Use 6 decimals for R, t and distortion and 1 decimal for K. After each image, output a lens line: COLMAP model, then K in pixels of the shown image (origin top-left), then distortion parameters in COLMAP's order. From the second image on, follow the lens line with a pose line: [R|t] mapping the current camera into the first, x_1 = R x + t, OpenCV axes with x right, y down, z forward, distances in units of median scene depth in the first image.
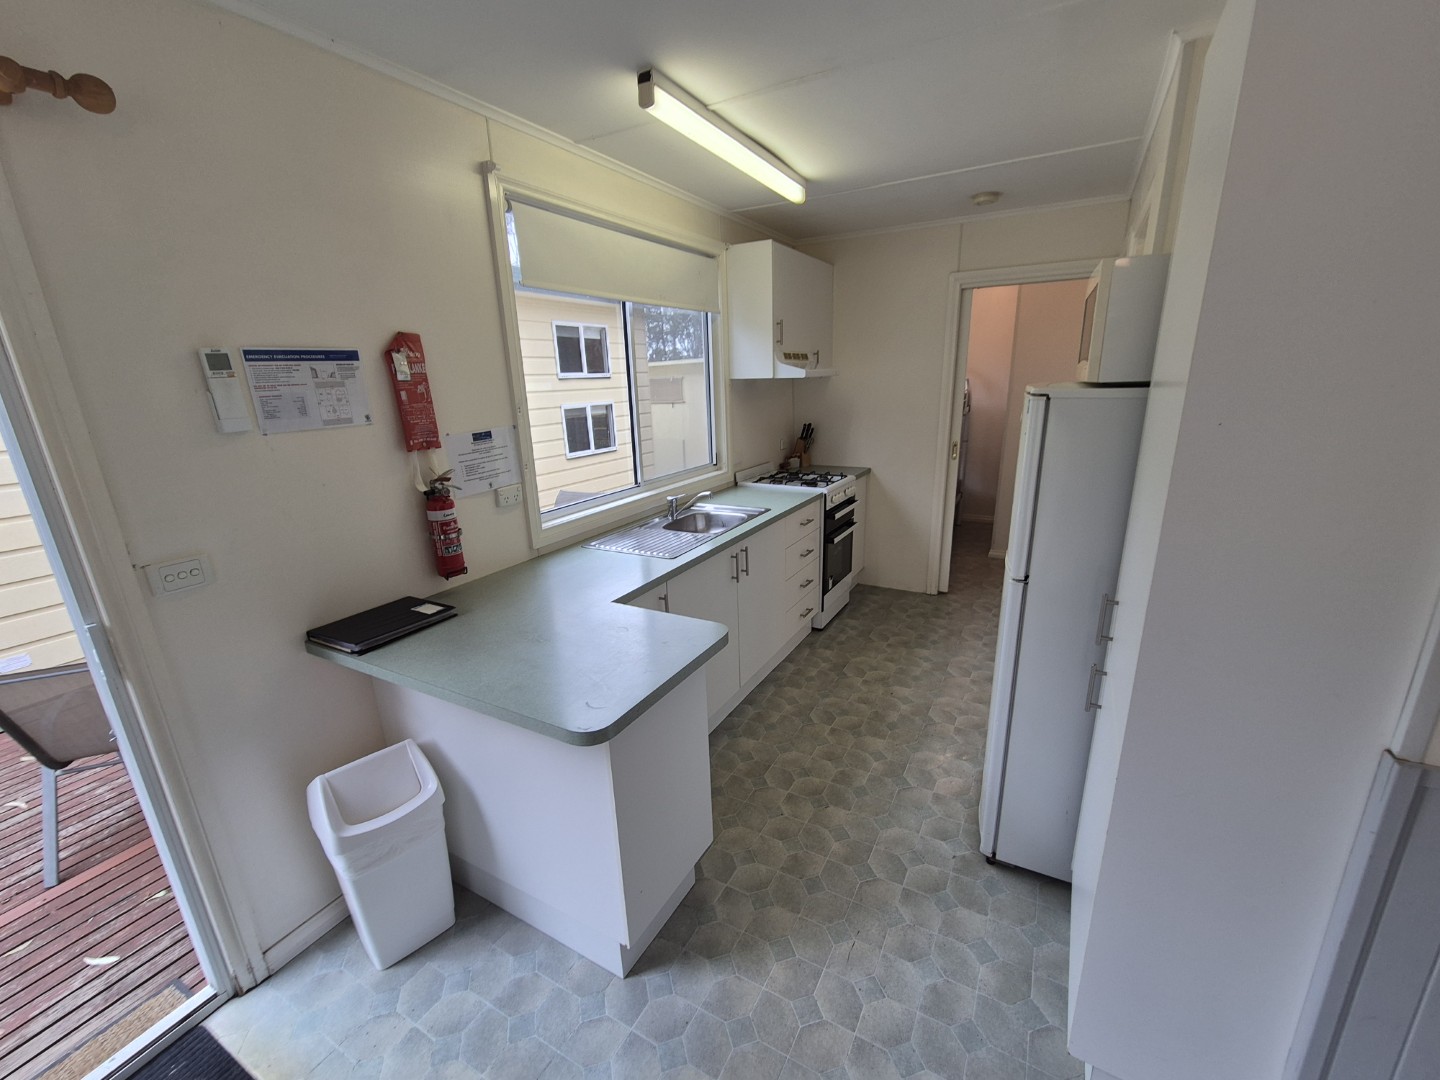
lens RADIAL K [[593.1, 0, 729.1], [0, 593.1, 552.7], [0, 0, 1]] dist [-0.003180, 0.002372]
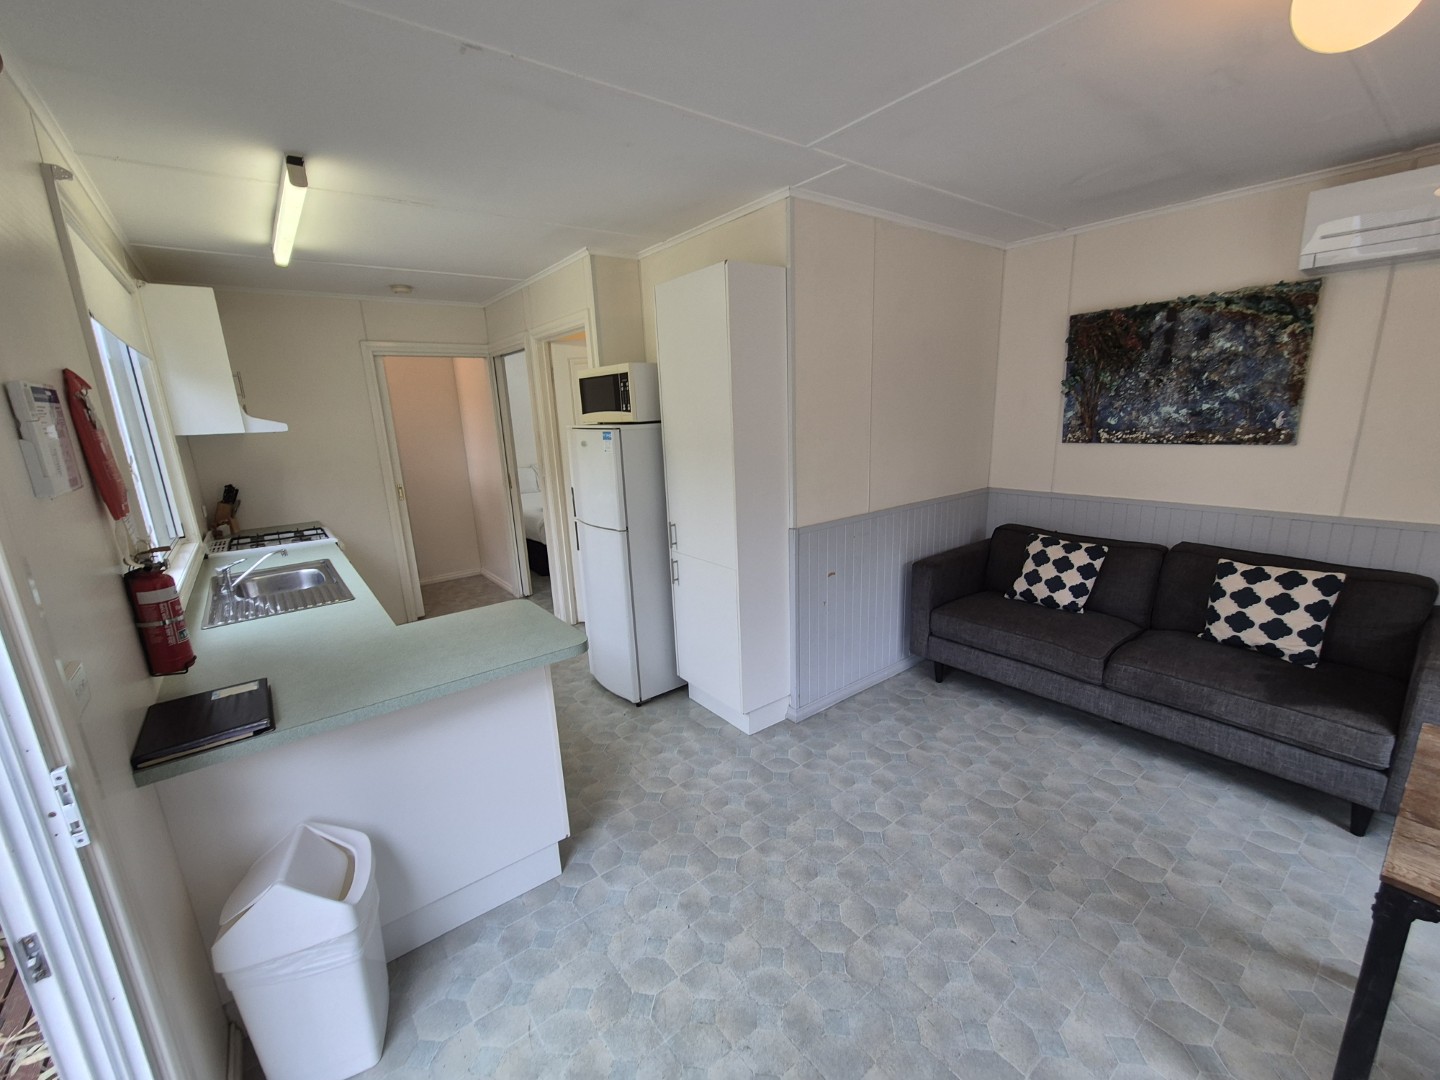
lens RADIAL K [[593.1, 0, 717.7], [0, 593.1, 553.5], [0, 0, 1]] dist [-0.003180, 0.002372]
pose [[0.399075, -0.205106, 0.893684, -0.899242], [0.288128, 0.953340, 0.090134, 0.028216], [-0.870472, 0.221525, 0.439551, -0.019639]]
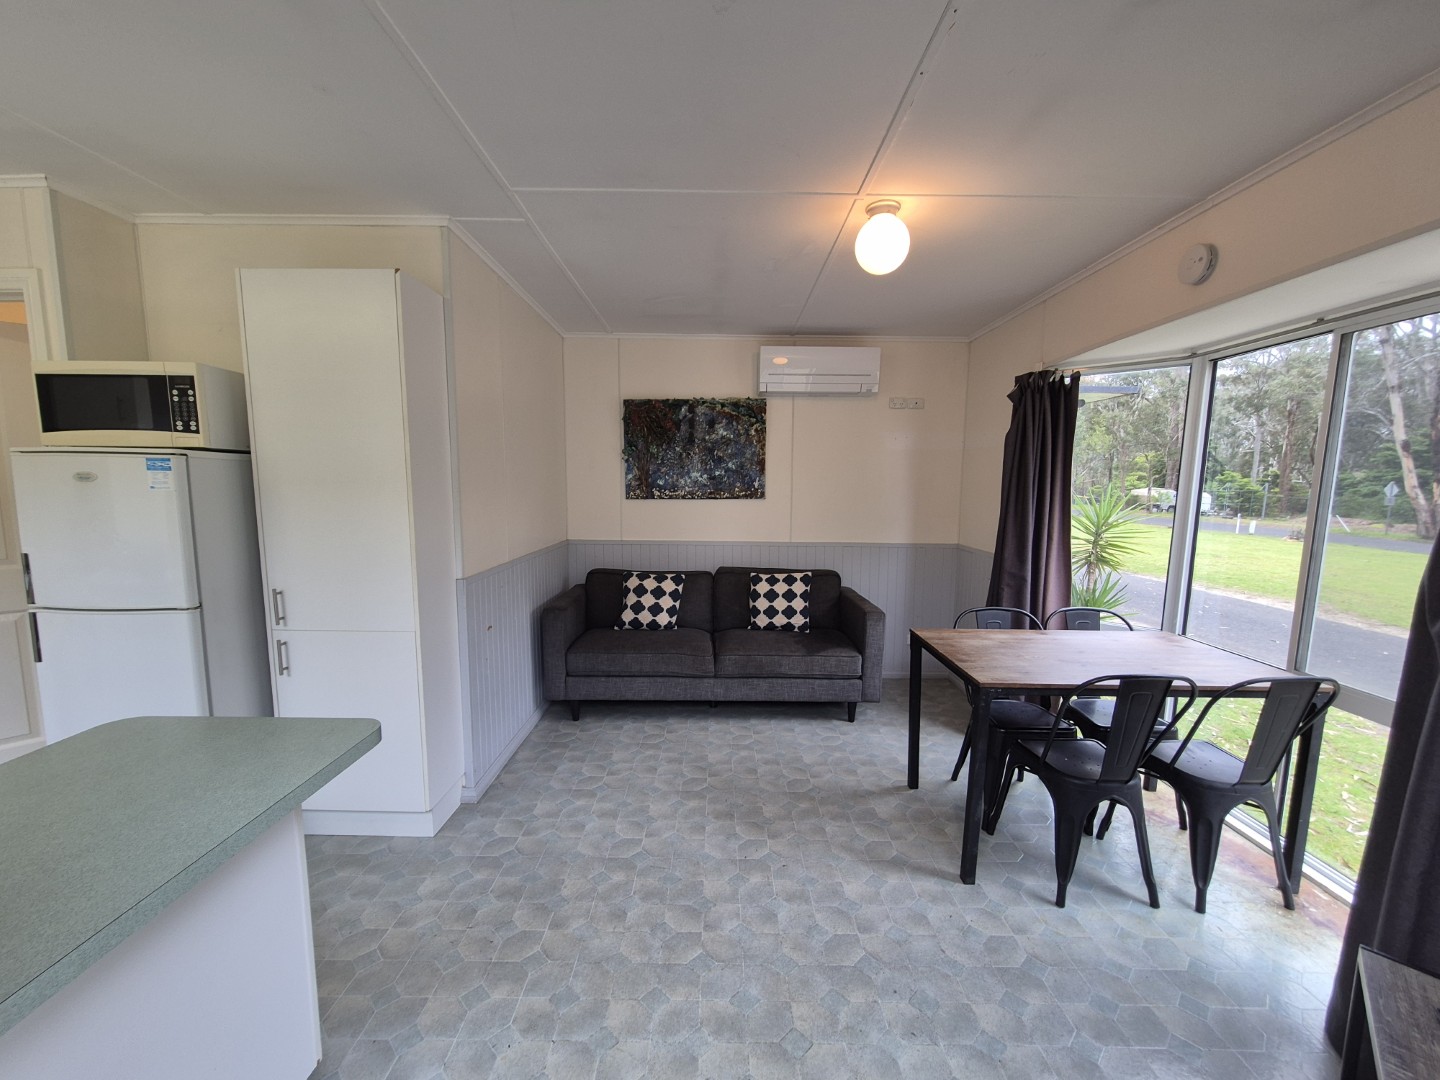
lens RADIAL K [[593.1, 0, 716.7], [0, 593.1, 553.8], [0, 0, 1]] dist [-0.003180, 0.002372]
pose [[-0.478779, -0.076524, 0.874594, -0.918832], [0.257244, 0.940242, 0.223091, -0.045366], [-0.839402, 0.331796, -0.430483, 0.531042]]
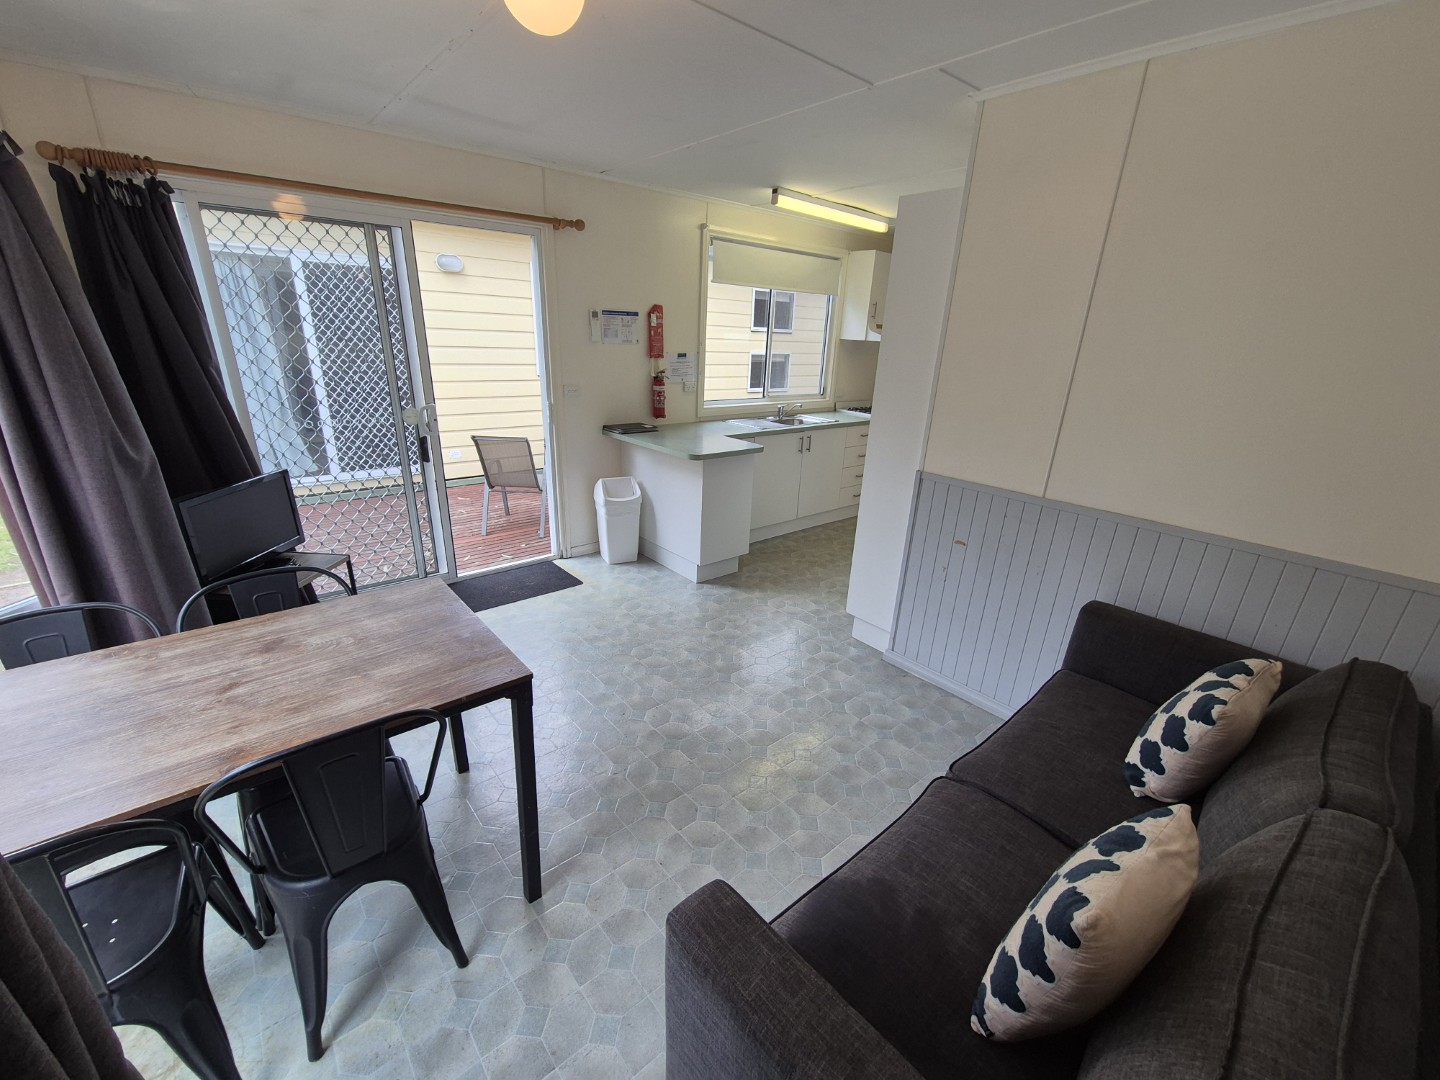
lens RADIAL K [[593.1, 0, 723.0], [0, 593.1, 561.1], [0, 0, 1]] dist [-0.003180, 0.002372]
pose [[0.932392, 0.191619, -0.306477, 0.553844], [-0.167603, 0.980448, 0.103109, 0.306179], [0.320242, -0.044771, 0.946277, -1.075530]]
